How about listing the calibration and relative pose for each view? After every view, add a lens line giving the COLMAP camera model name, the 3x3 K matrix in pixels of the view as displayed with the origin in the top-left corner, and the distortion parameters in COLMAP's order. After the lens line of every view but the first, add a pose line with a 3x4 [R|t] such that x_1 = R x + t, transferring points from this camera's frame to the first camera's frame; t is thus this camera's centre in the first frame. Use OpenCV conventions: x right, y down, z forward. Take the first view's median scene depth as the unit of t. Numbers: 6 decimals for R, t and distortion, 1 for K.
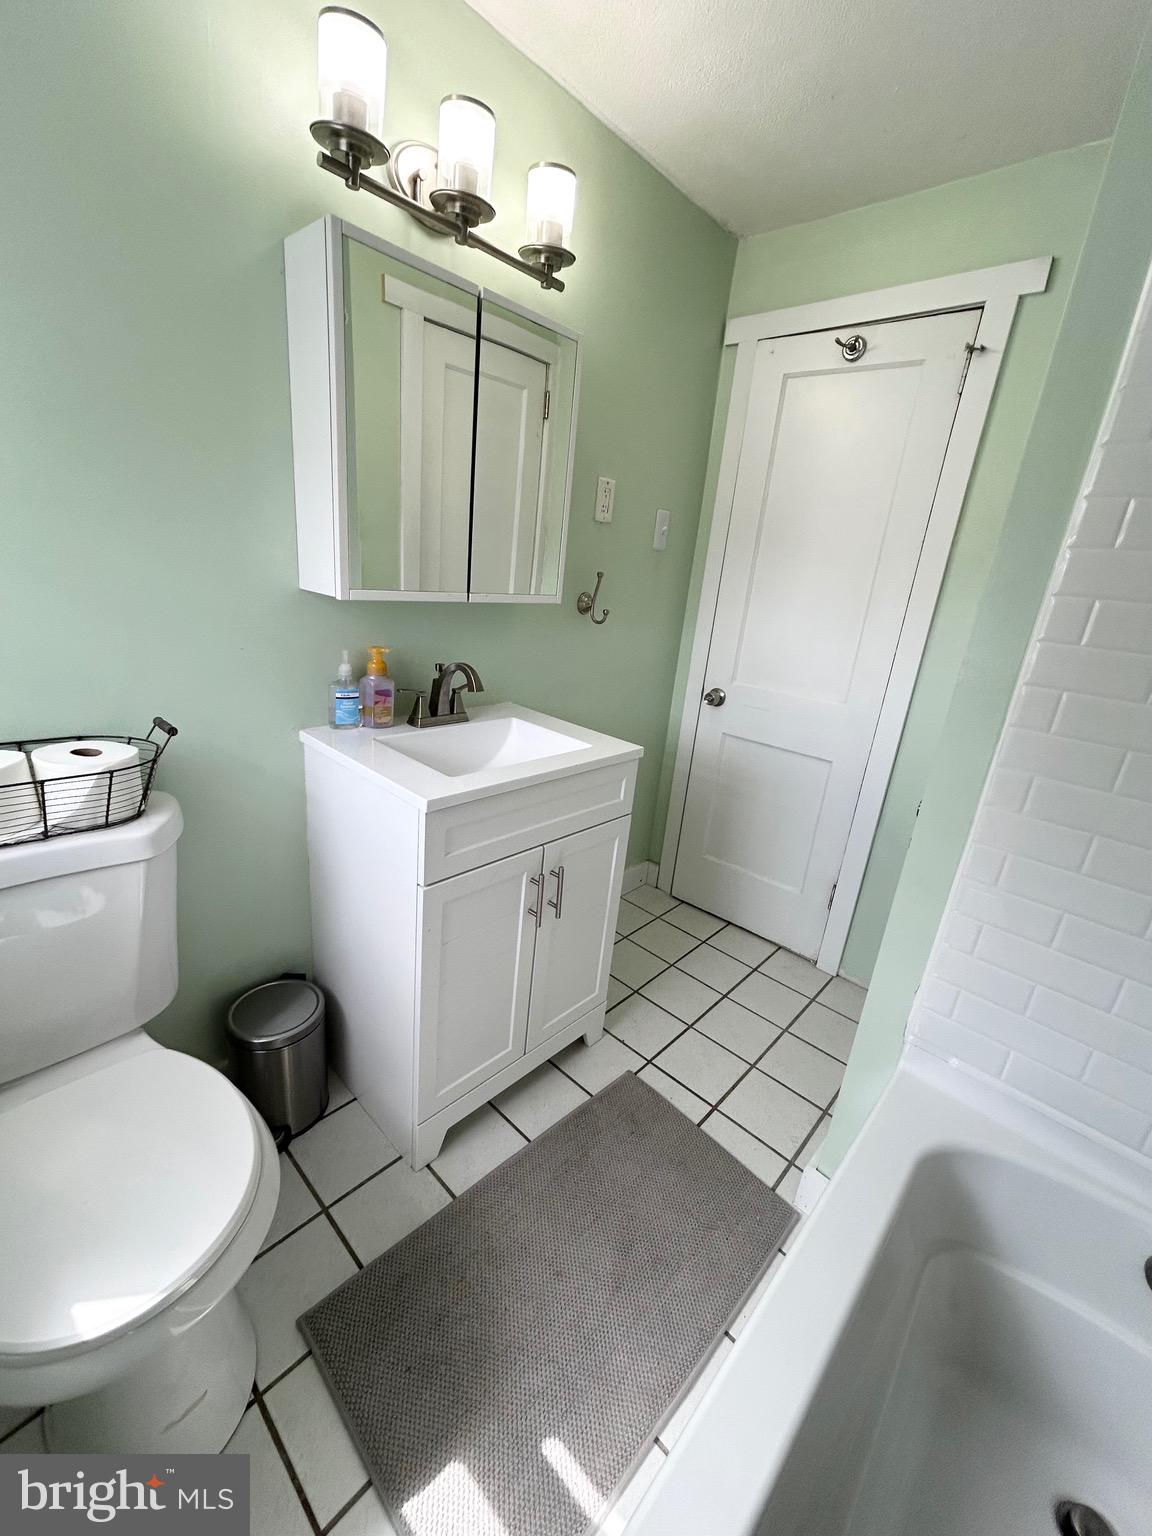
lens RADIAL K [[617.1, 0, 580.7], [0, 617.1, 765.8], [0, 0, 1]] dist [-0.002847, 0.001516]
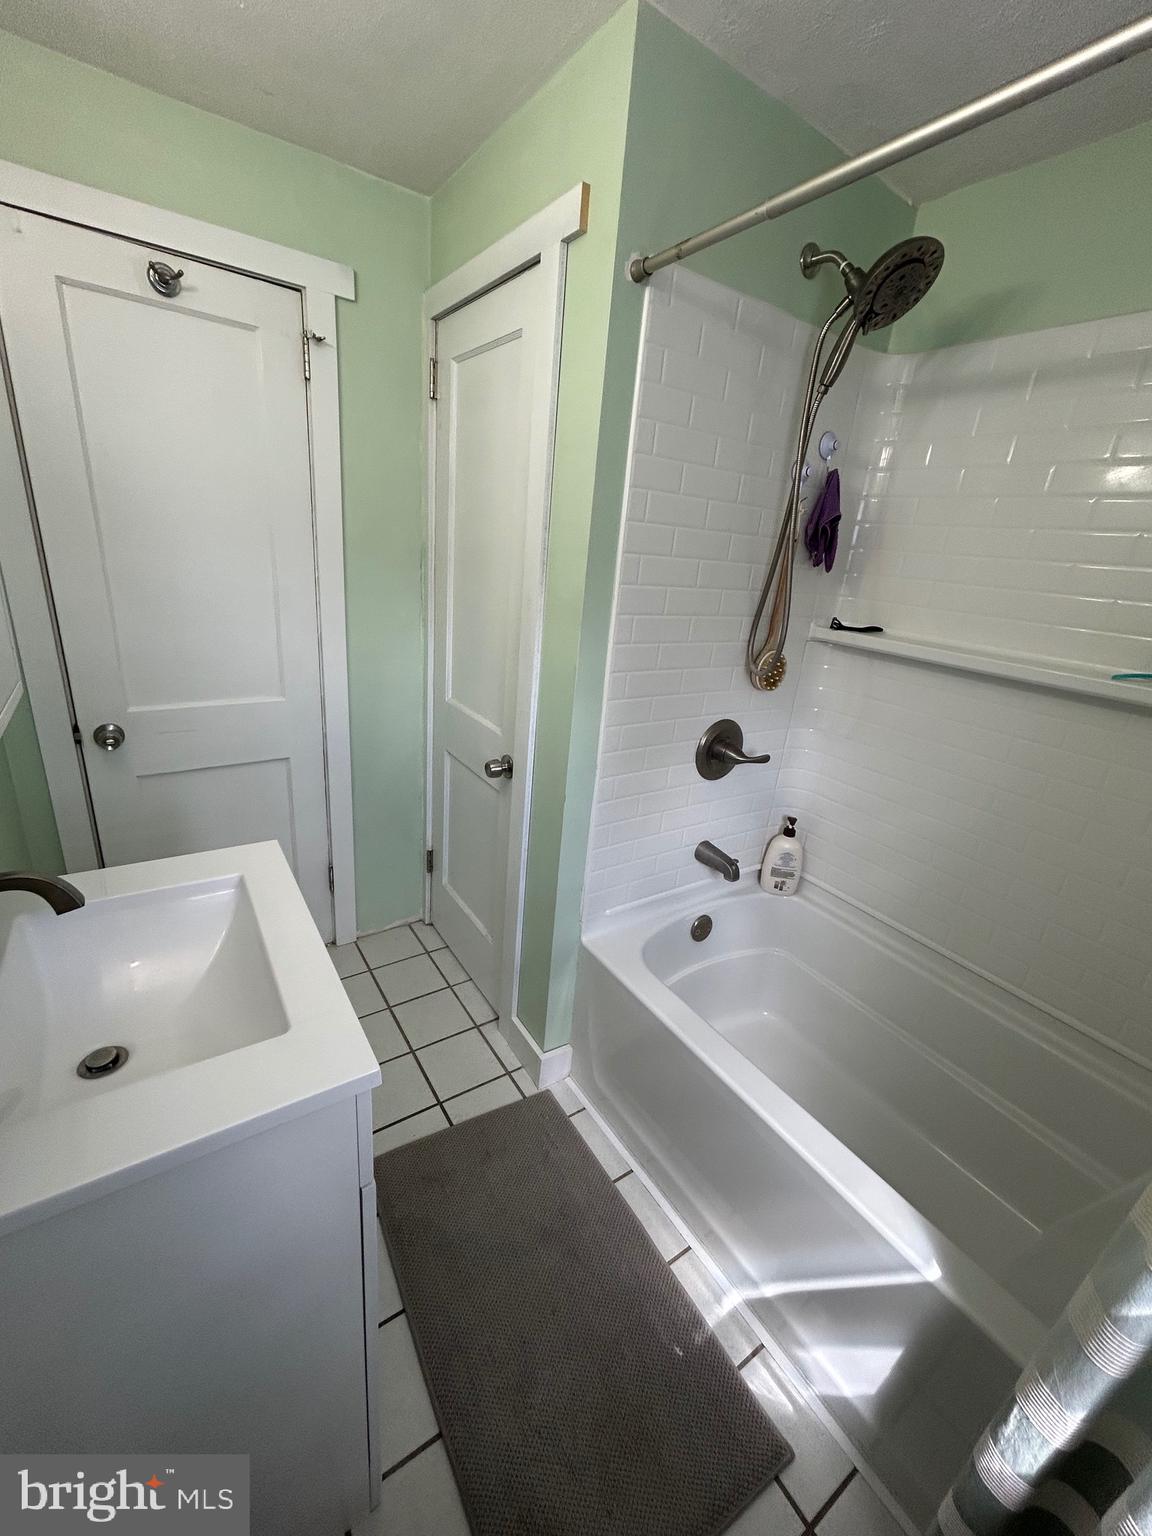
lens RADIAL K [[617.1, 0, 579.1], [0, 617.1, 766.8], [0, 0, 1]] dist [-0.002847, 0.001516]
pose [[0.233174, -0.396358, 0.887992, -0.443764], [0.245857, 0.907525, 0.340518, -0.274068], [-0.940842, 0.138919, 0.309058, 0.376719]]
